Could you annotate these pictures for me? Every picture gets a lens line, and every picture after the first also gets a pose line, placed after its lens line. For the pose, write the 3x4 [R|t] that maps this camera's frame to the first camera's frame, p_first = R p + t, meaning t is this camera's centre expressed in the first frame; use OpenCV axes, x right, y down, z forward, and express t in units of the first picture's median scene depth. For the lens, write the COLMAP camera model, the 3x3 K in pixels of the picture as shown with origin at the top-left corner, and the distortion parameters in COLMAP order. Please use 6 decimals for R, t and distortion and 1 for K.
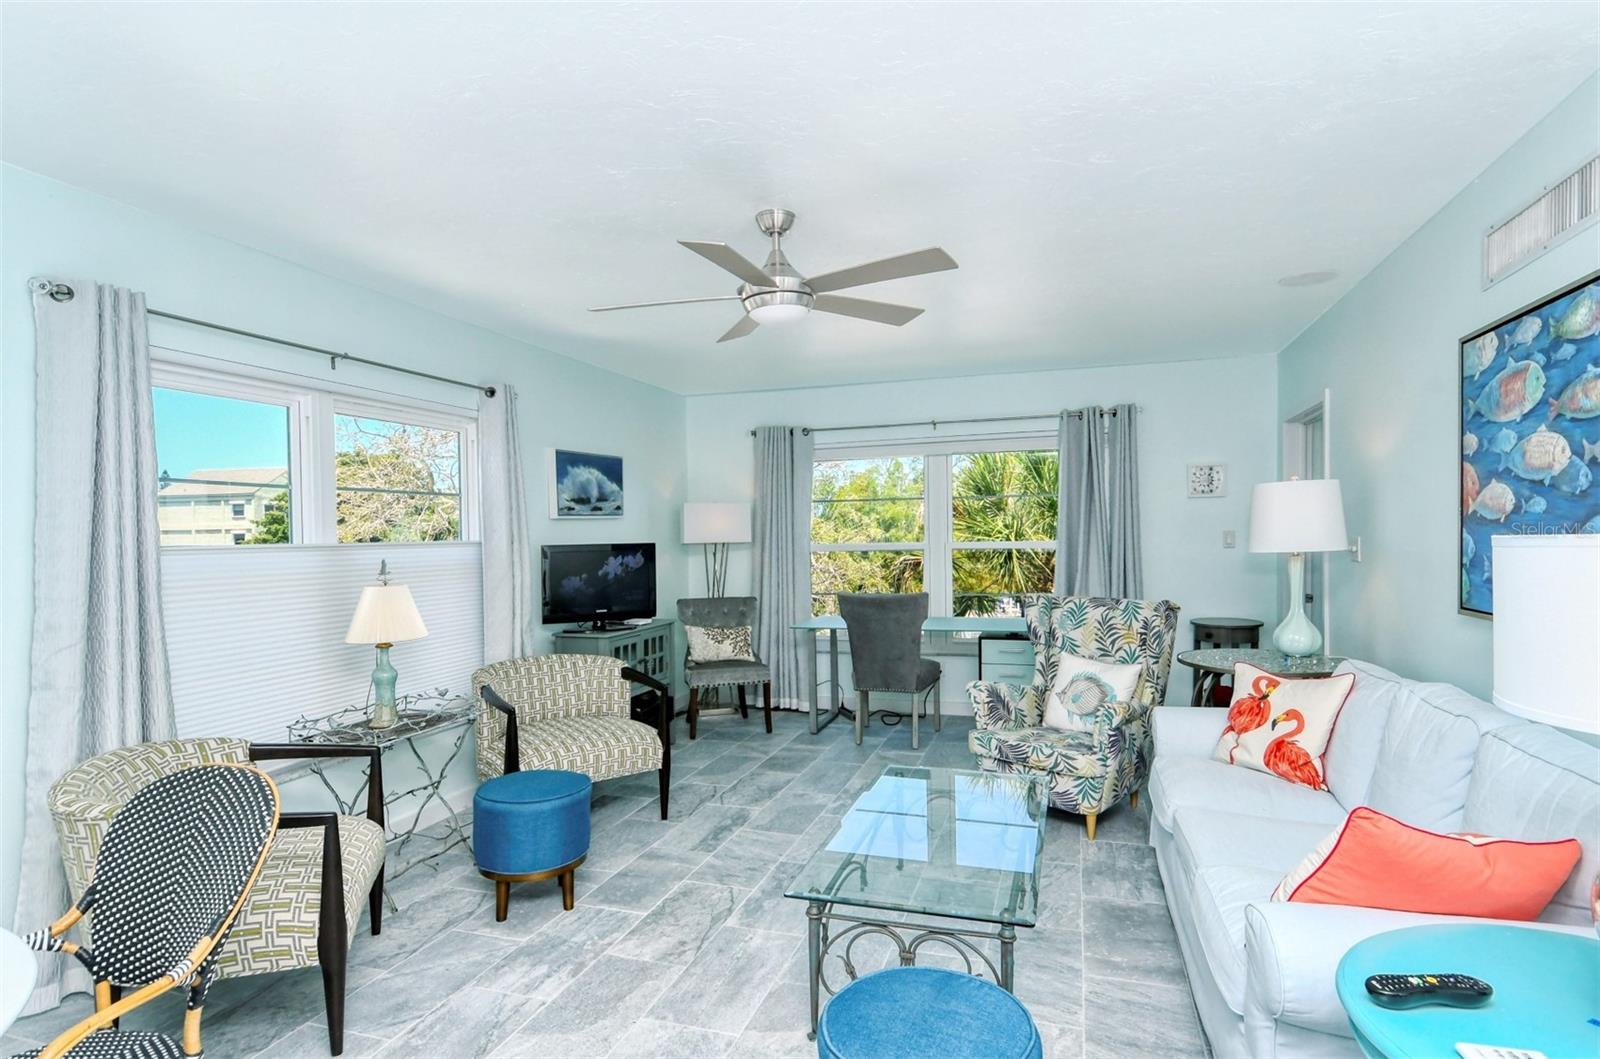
lens RADIAL K [[837.8, 0, 866.1], [0, 837.8, 511.1], [0, 0, 1]] dist [0.033736, -0.024550]
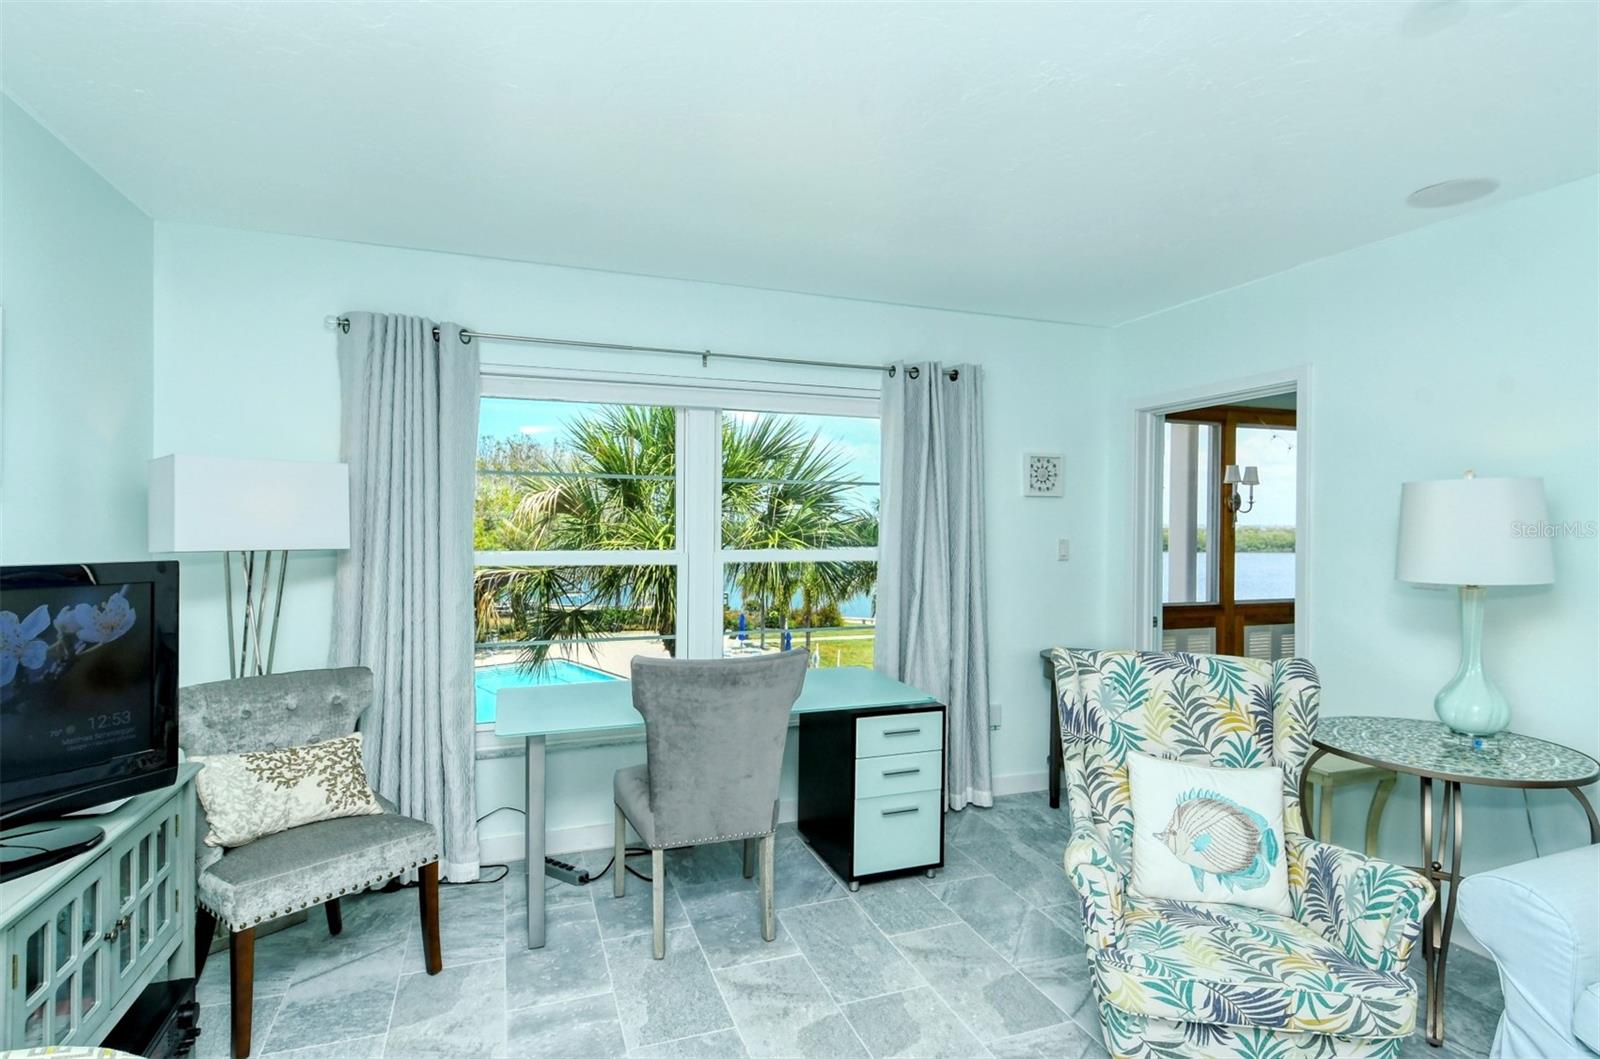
lens RADIAL K [[803.4, 0, 828.9], [0, 803.4, 525.7], [0, 0, 1]] dist [0.030333, -0.016041]
pose [[0.812609, 0.023437, 0.582338, -0.265982], [-0.036425, 0.999280, 0.010612, 0.013422], [-0.581670, -0.029835, 0.812878, 0.686155]]
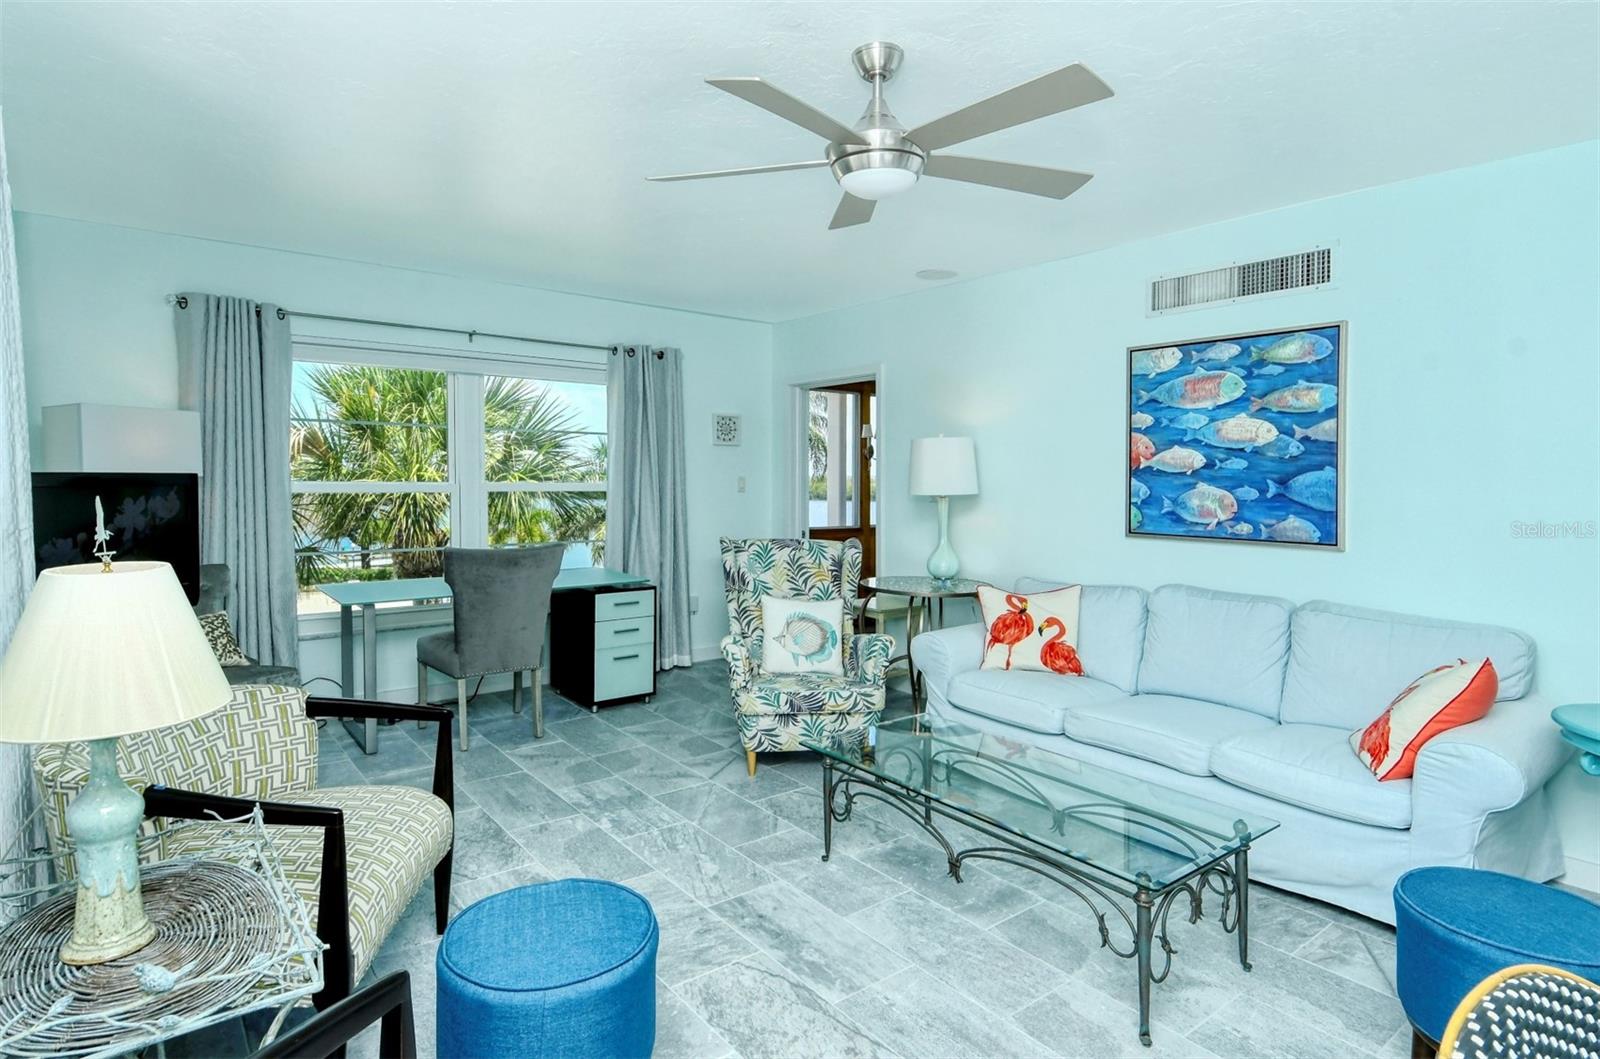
lens RADIAL K [[767.9, 0, 780.5], [0, 767.9, 536.8], [0, 0, 1]] dist [0.004870, 0.000223]
pose [[0.606472, -0.039227, 0.794136, -0.476549], [-0.040658, 0.995946, 0.080246, 0.025830], [-0.794064, -0.080955, 0.602418, 0.453071]]
